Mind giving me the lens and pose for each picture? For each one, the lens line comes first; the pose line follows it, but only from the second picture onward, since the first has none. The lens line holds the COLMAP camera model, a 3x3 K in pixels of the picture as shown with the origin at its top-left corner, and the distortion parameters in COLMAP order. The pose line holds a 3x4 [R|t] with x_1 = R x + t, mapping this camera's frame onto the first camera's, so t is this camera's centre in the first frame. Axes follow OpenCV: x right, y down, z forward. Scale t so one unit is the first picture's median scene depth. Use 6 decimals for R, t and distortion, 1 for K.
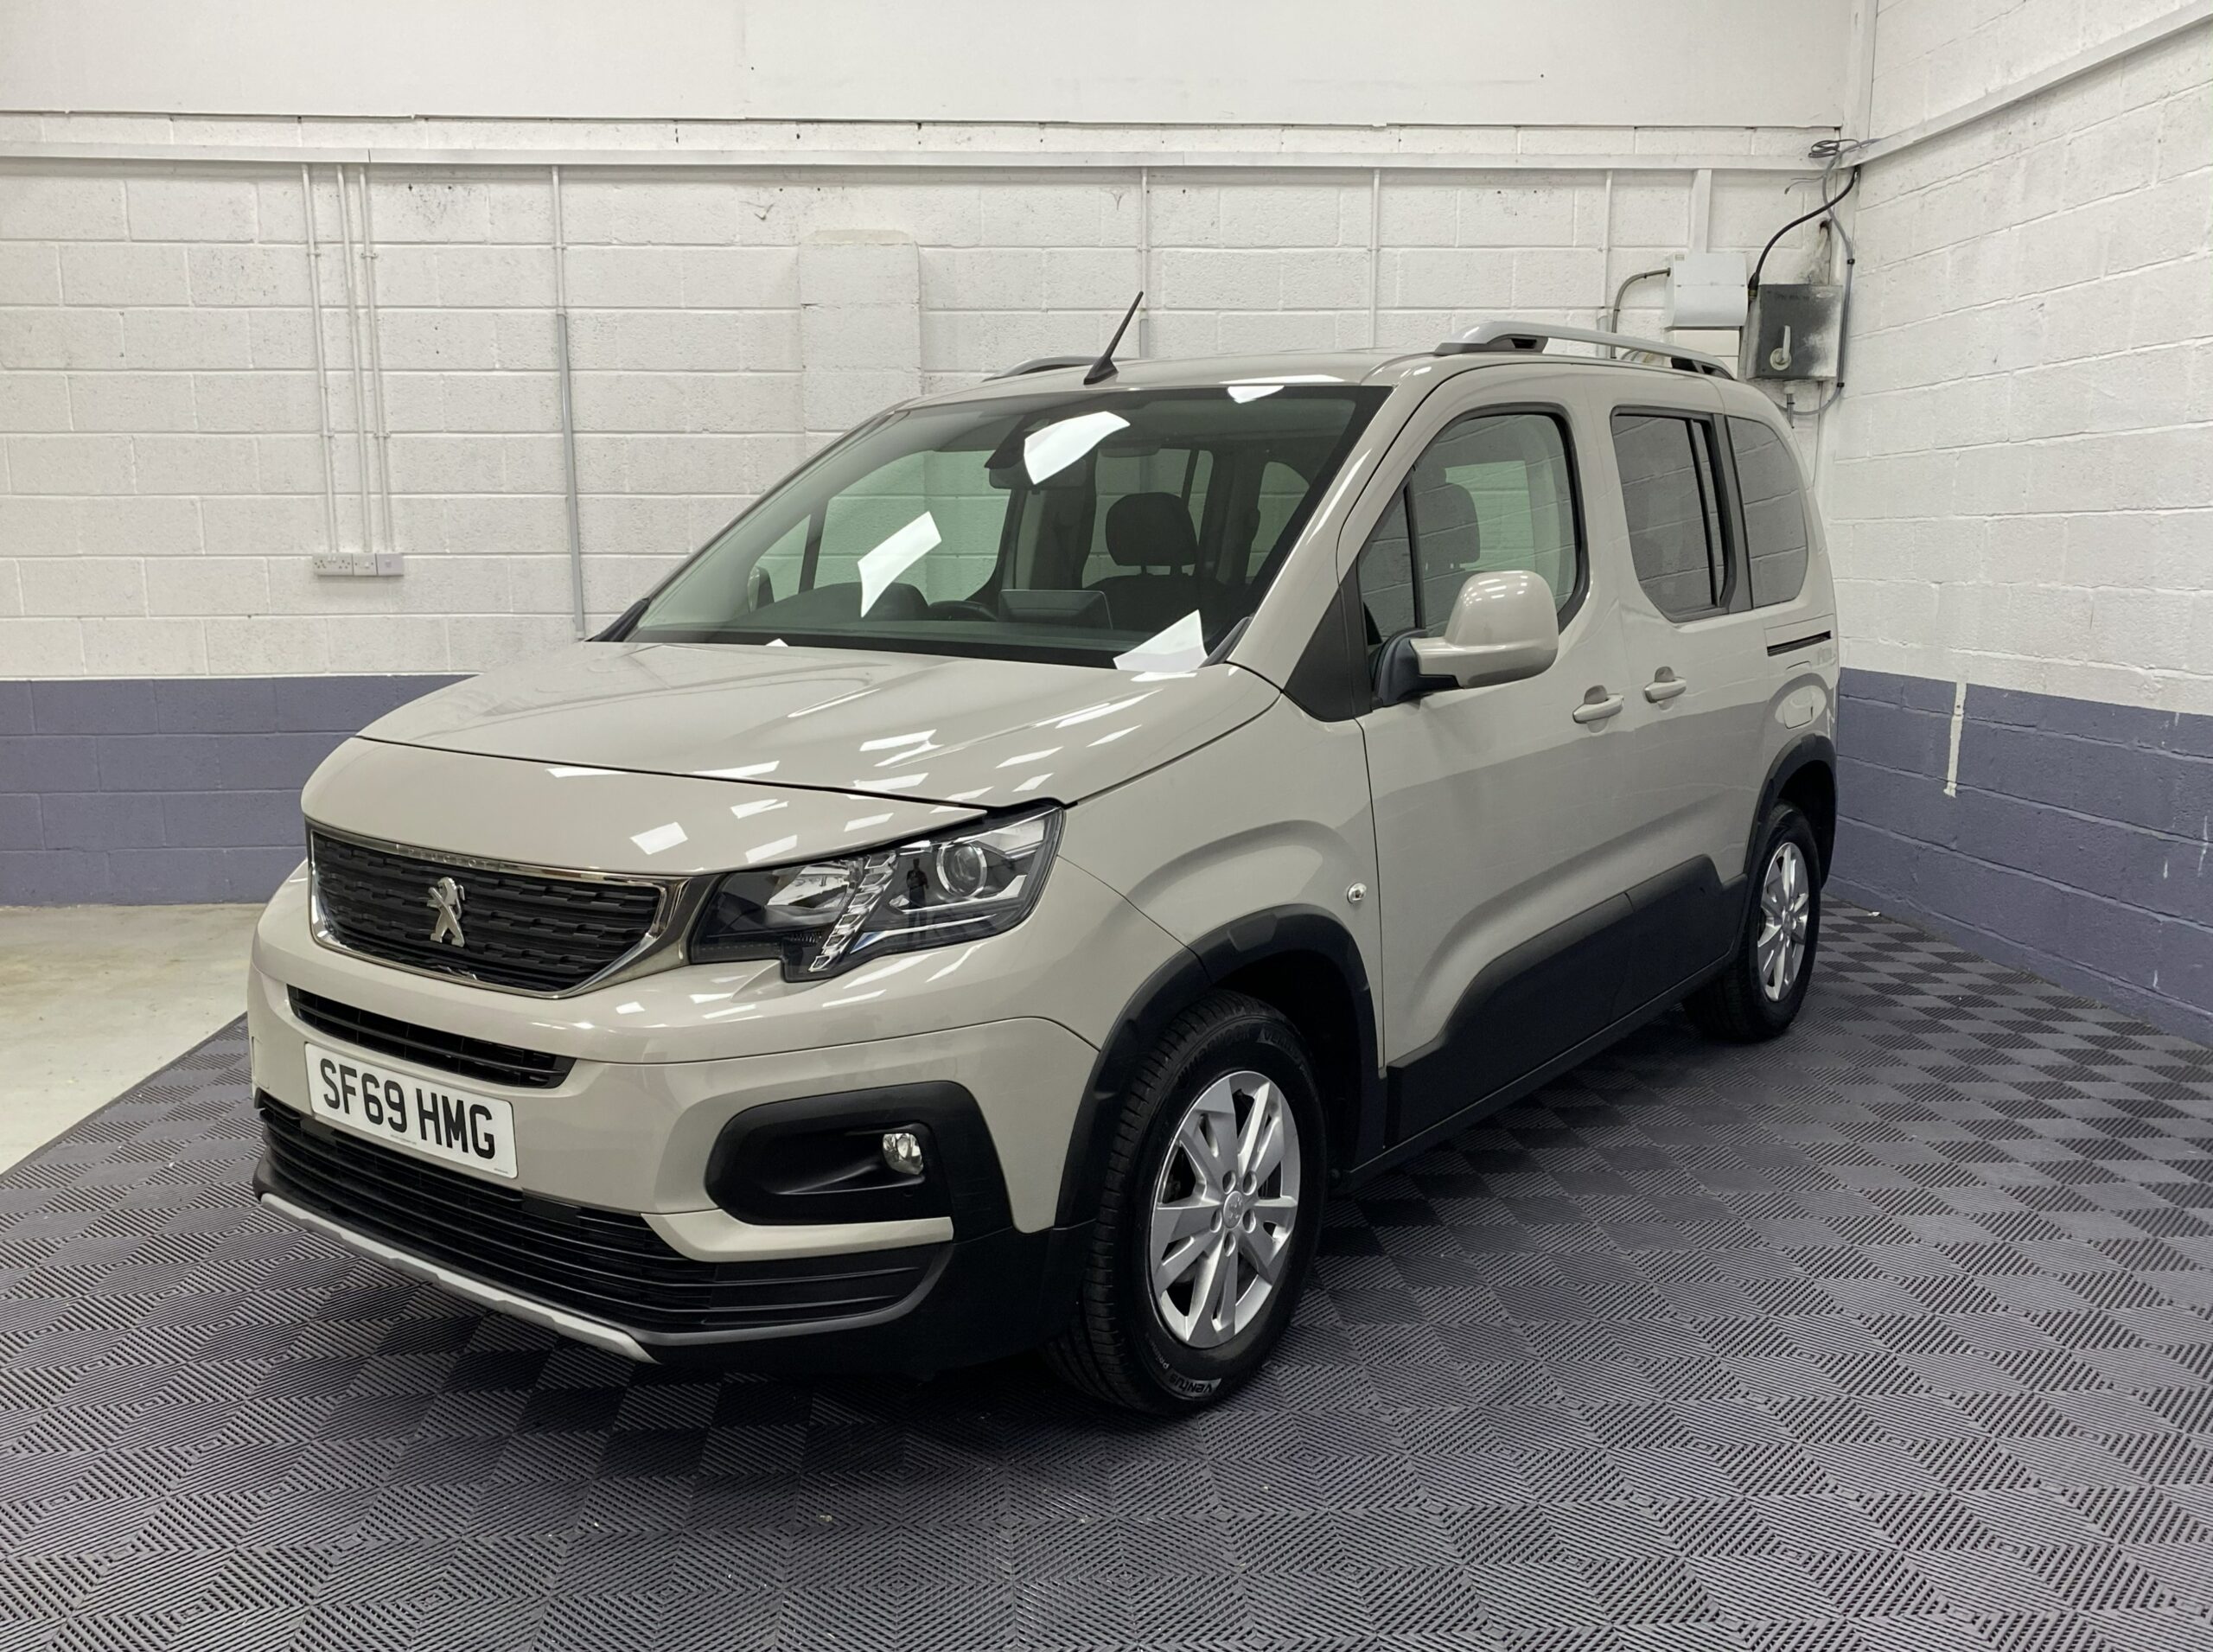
lens RADIAL K [[1884.7, 0, 1090.3], [0, 1884.7, 846.7], [0, 0, 1]] dist [0.002562, 0.015044]
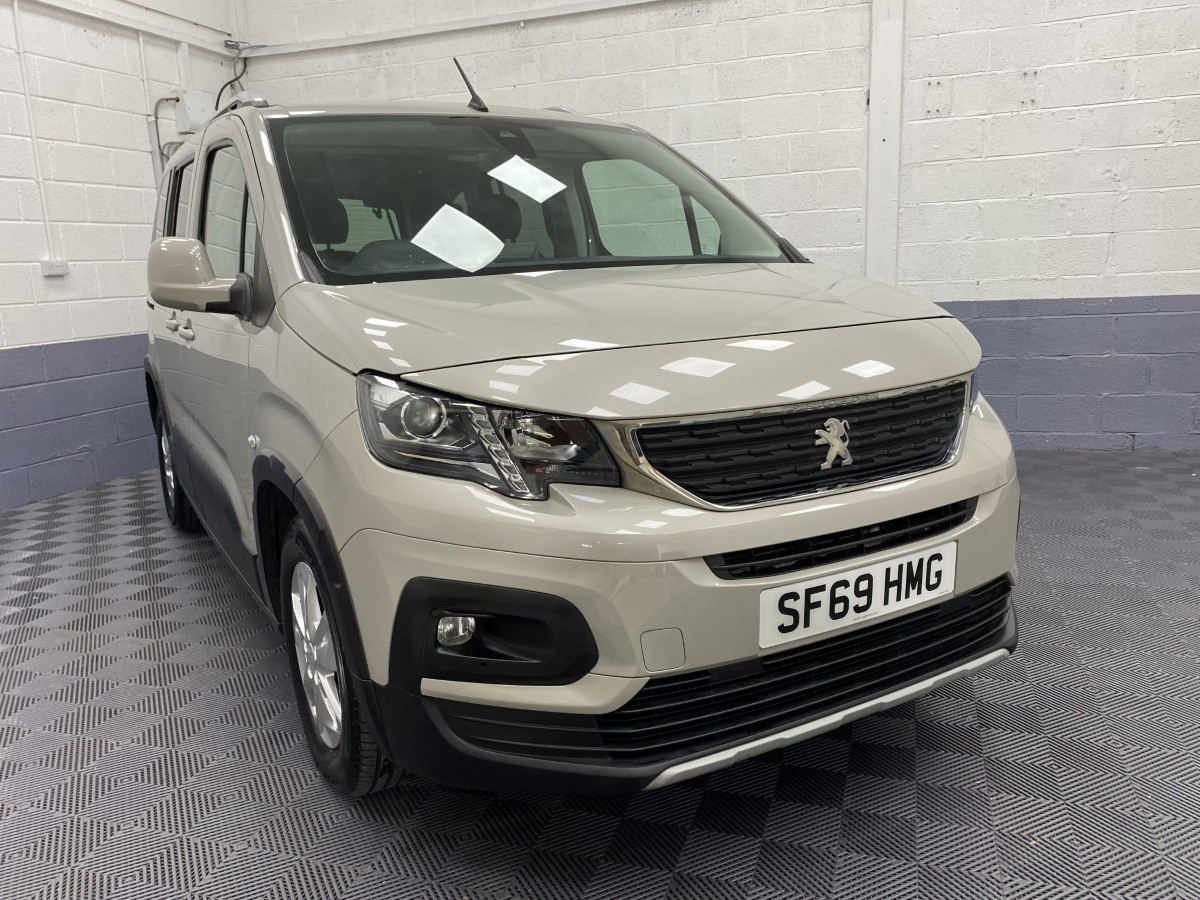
lens RADIAL K [[942.4, 0, 591.8], [0, 942.4, 445.3], [0, 0, 1]] dist [0.014406, -0.000572]
pose [[0.388810, -0.184901, 0.902573, -0.403654], [0.186135, 0.975218, 0.119599, -0.030182], [-0.902319, 0.121499, 0.413591, 0.352241]]
